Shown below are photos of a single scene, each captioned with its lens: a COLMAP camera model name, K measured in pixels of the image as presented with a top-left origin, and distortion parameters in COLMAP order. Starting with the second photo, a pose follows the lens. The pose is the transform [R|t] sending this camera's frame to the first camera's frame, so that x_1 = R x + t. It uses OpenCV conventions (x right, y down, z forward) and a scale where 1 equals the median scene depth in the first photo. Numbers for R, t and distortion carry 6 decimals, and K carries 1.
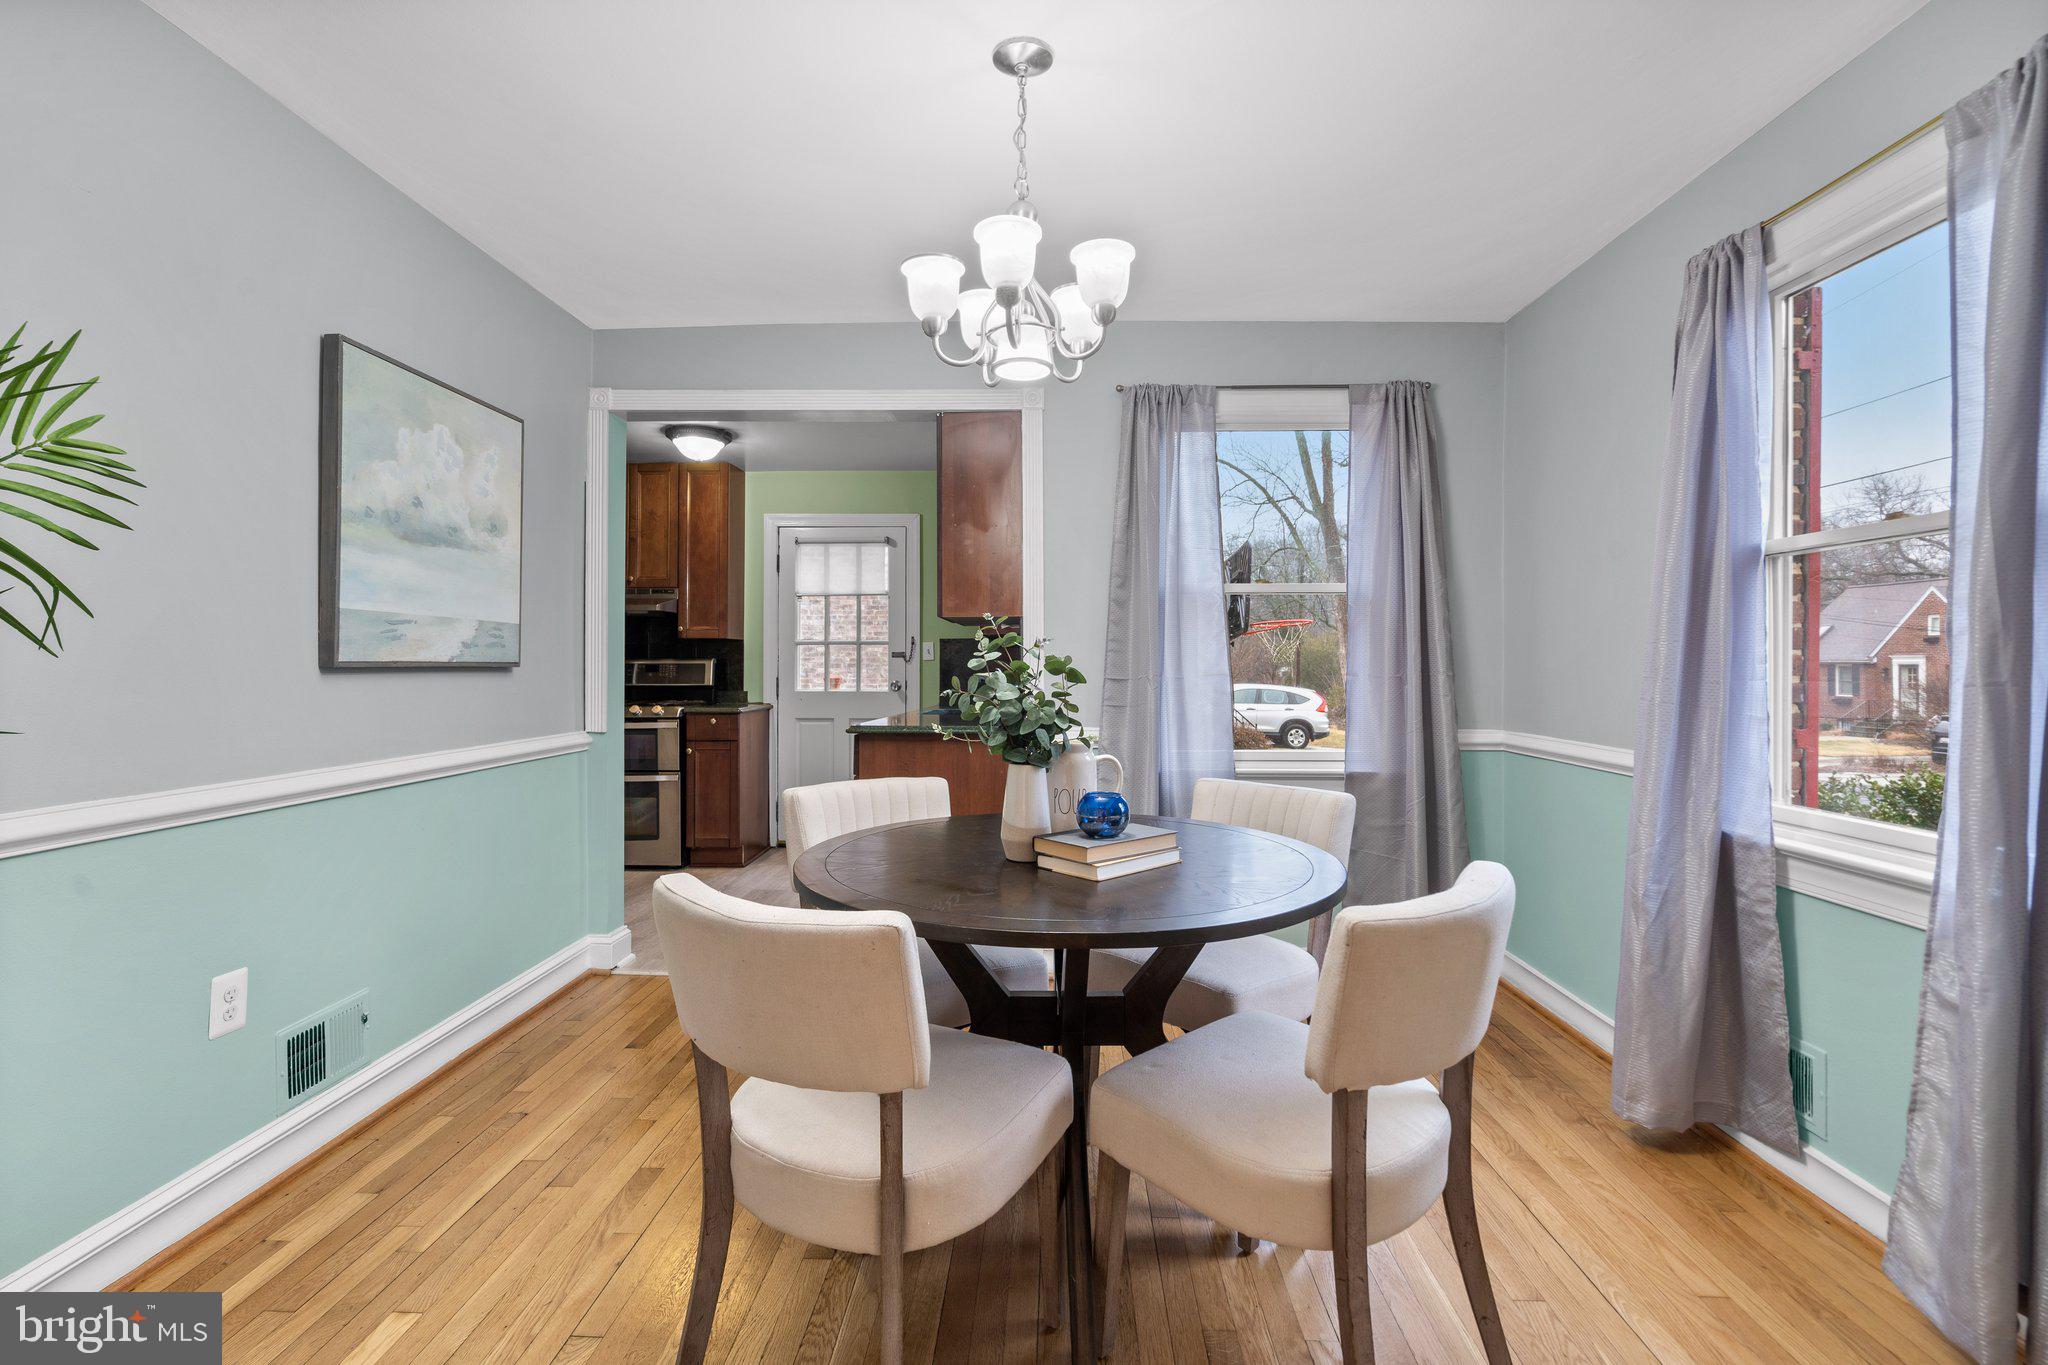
lens RADIAL K [[945.8, 0, 1023.1], [0, 945.8, 670.9], [0, 0, 1]] dist [-0.008421, 0.002270]
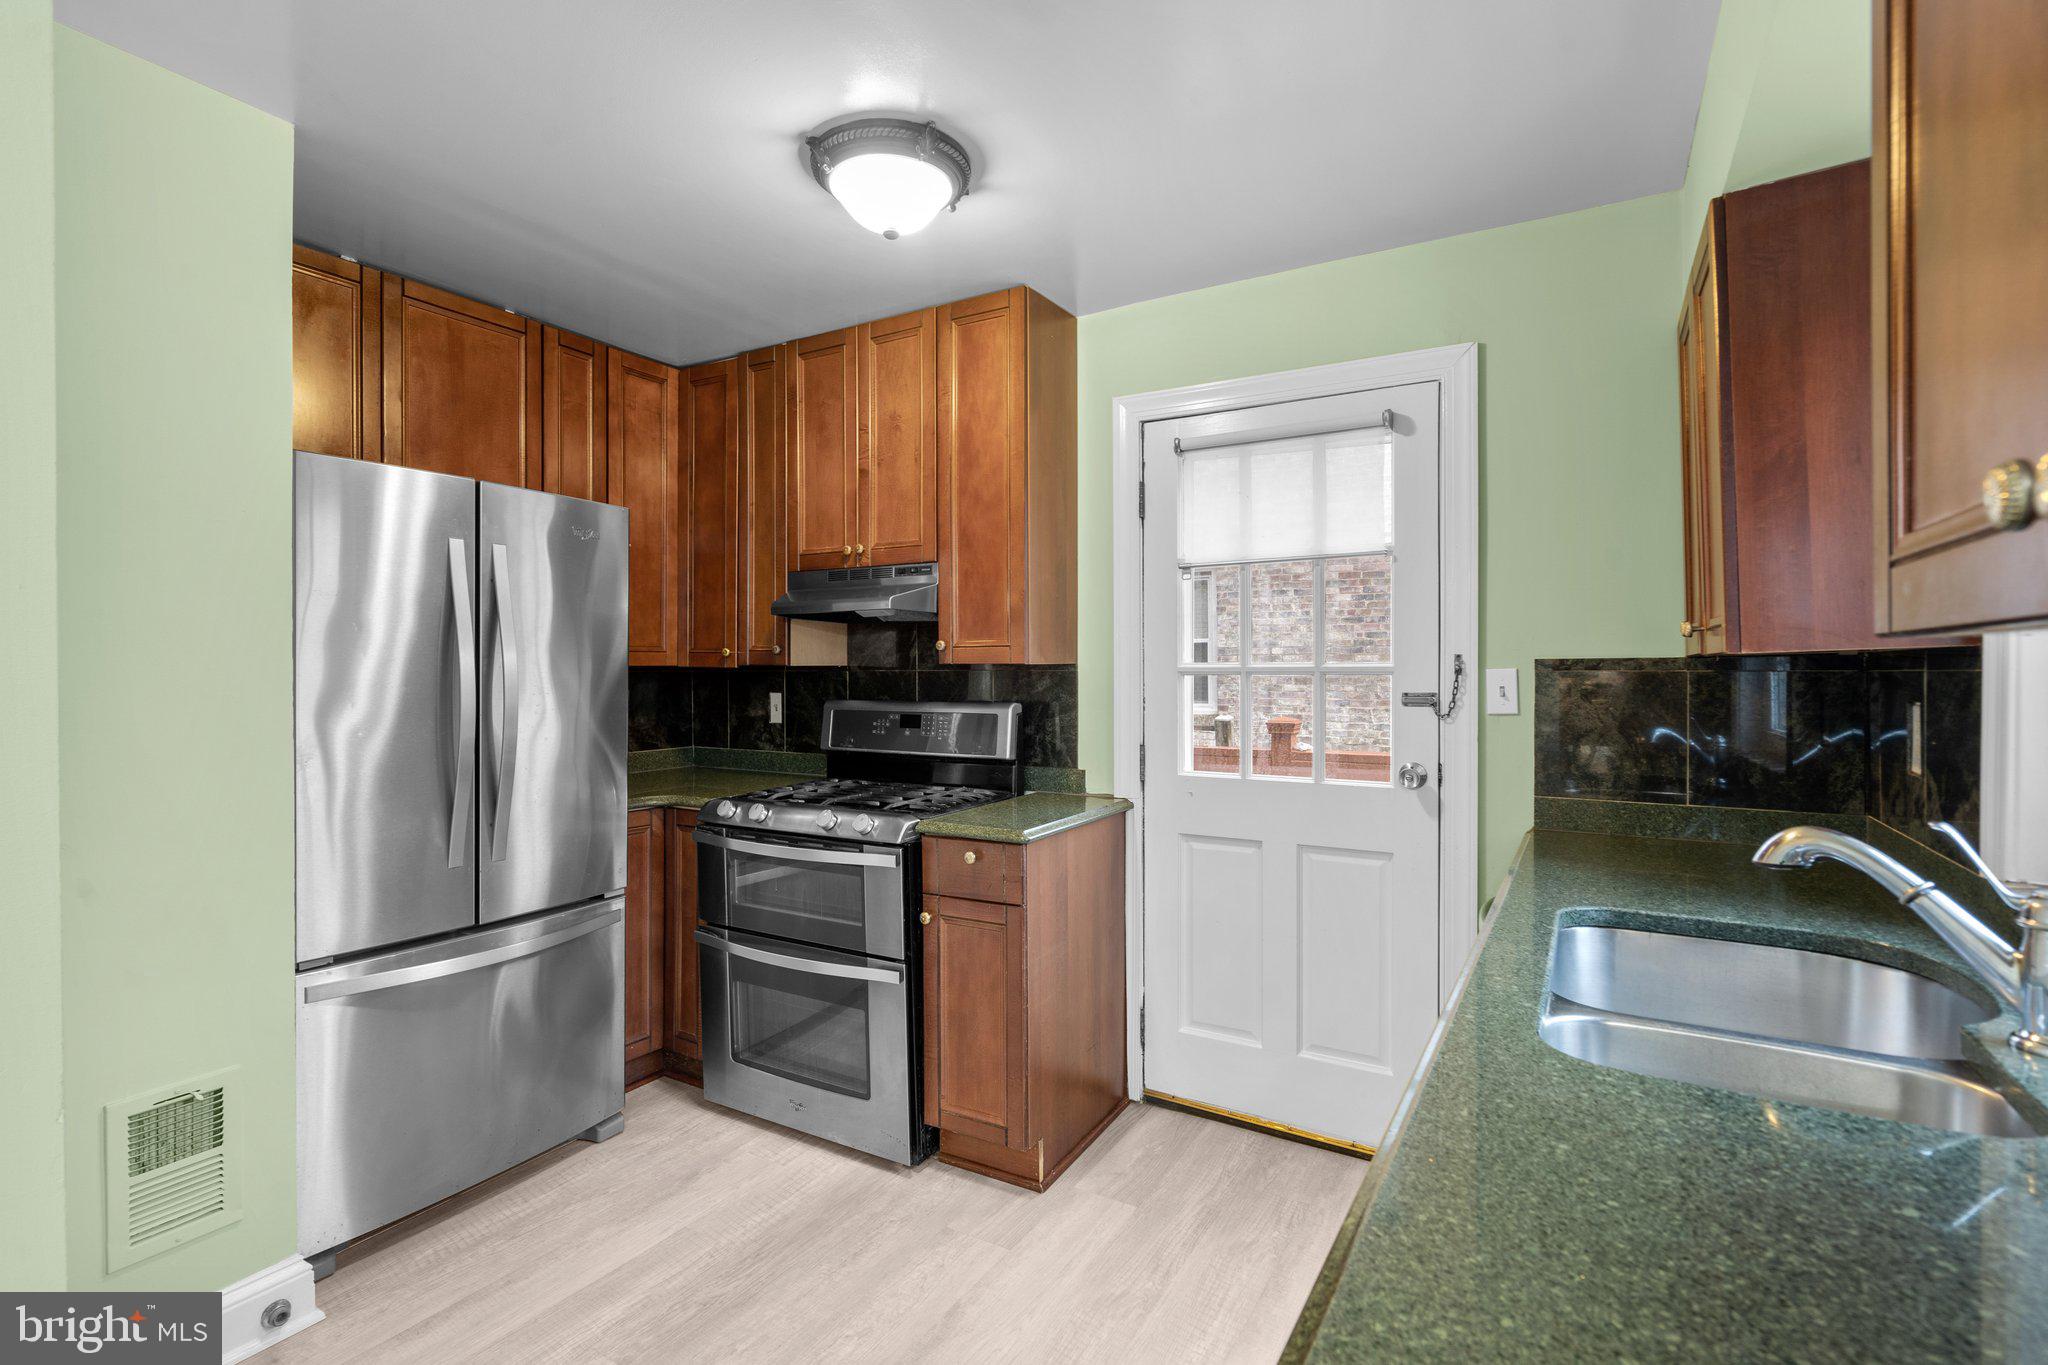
lens RADIAL K [[945.8, 0, 1021.1], [0, 945.8, 668.0], [0, 0, 1]] dist [-0.008421, 0.002270]
pose [[0.874494, -0.002729, -0.485028, -0.088685], [0.003150, 0.999995, 0.000054, -0.032562], [0.485025, -0.001575, 0.874499, 0.588443]]
